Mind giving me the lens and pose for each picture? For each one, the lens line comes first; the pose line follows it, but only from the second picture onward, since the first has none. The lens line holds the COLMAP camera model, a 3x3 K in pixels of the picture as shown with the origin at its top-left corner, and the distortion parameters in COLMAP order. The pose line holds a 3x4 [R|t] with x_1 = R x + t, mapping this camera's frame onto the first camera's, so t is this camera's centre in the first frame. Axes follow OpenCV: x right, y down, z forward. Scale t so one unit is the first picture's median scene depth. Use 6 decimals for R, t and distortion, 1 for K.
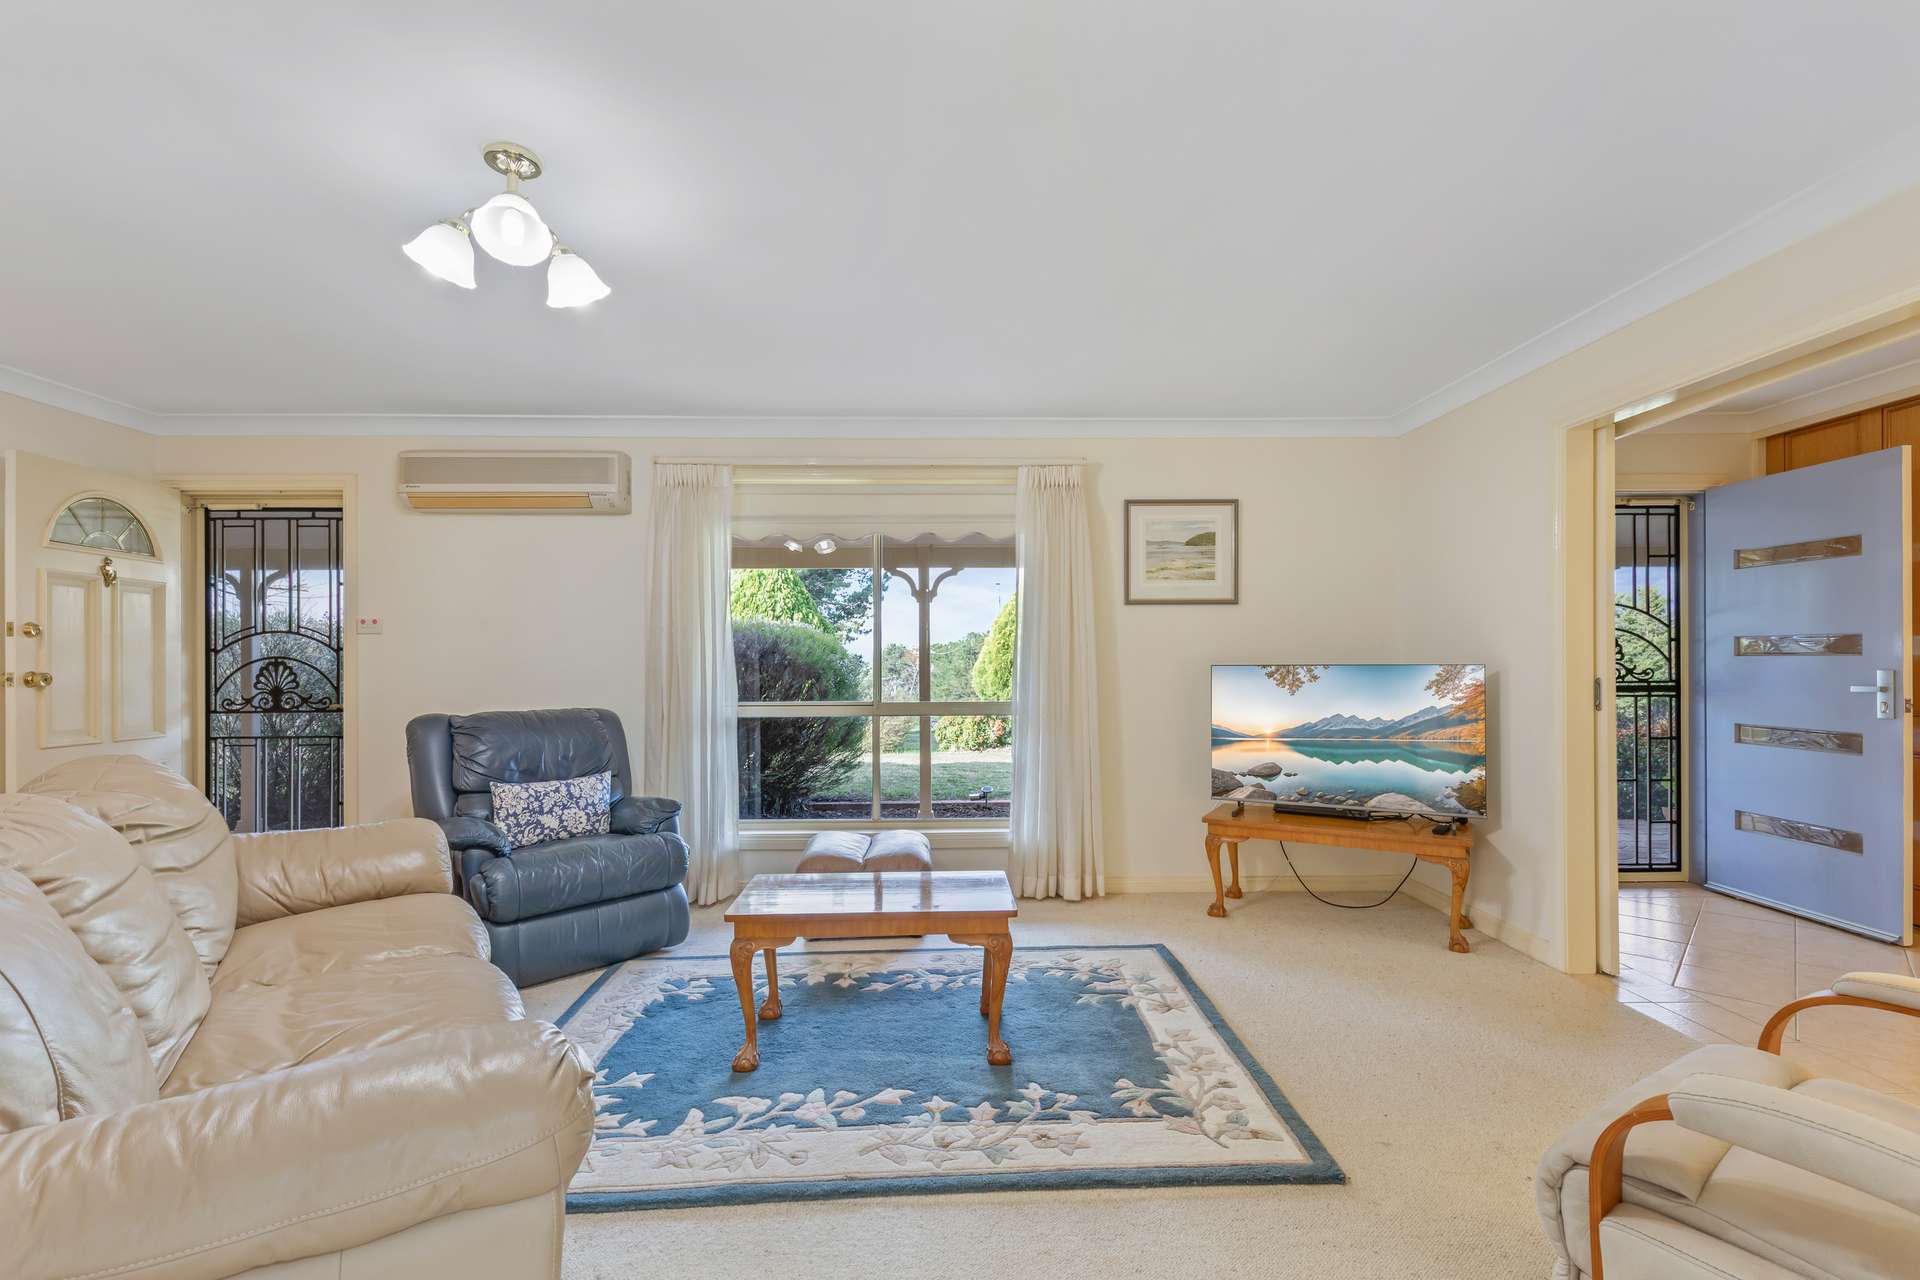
lens RADIAL K [[874.1, 0, 963.3], [0, 874.1, 645.2], [0, 0, 1]] dist [0.016025, -0.004030]
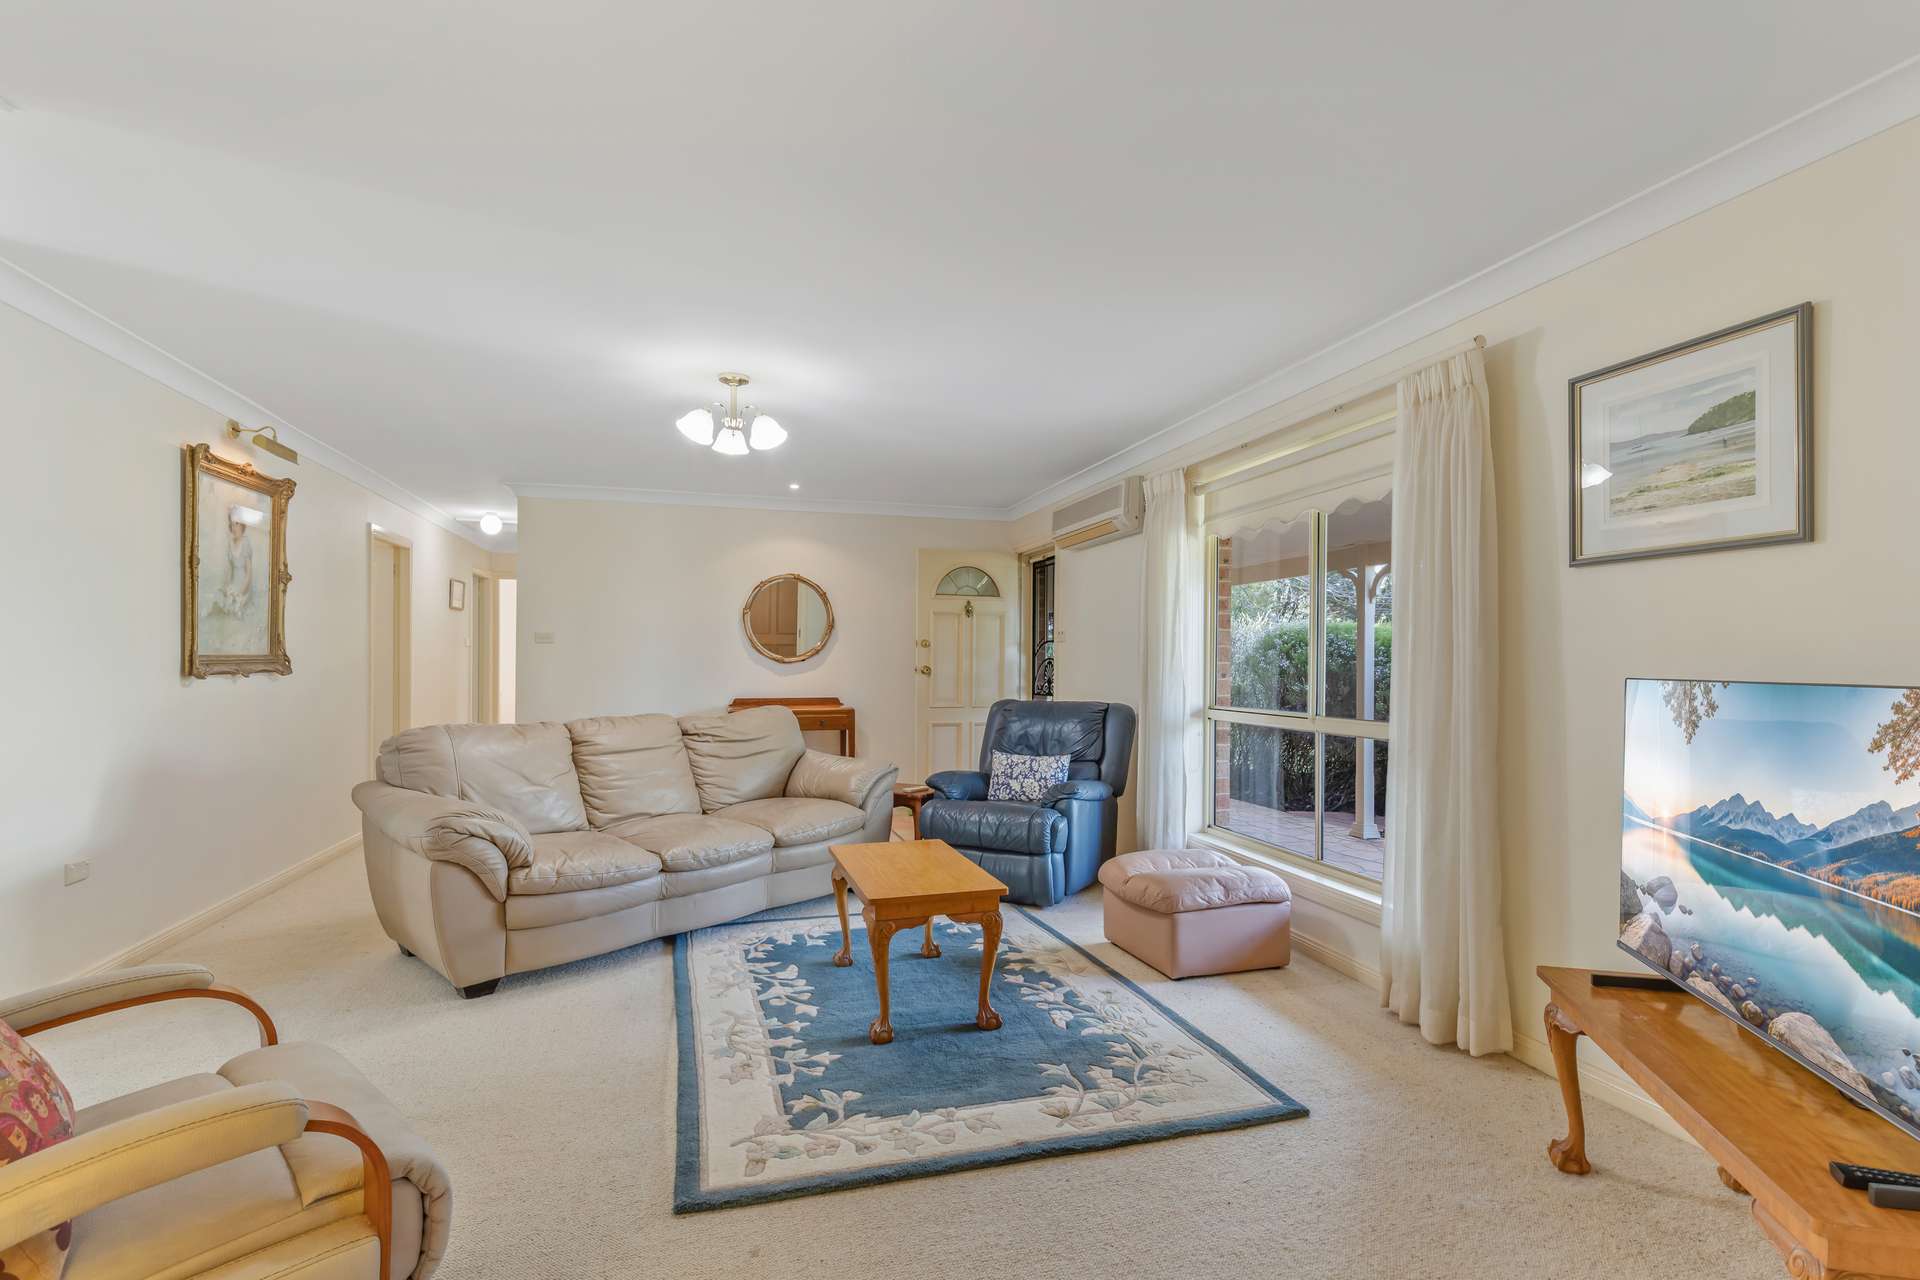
lens RADIAL K [[919.9, 0, 964.0], [0, 919.9, 648.4], [0, 0, 1]] dist [0.005488, -0.000671]
pose [[0.252170, -0.010355, -0.967628, 0.882902], [-0.001043, 0.999939, -0.010973, 0.016871], [0.967682, 0.003777, 0.252143, 0.639655]]
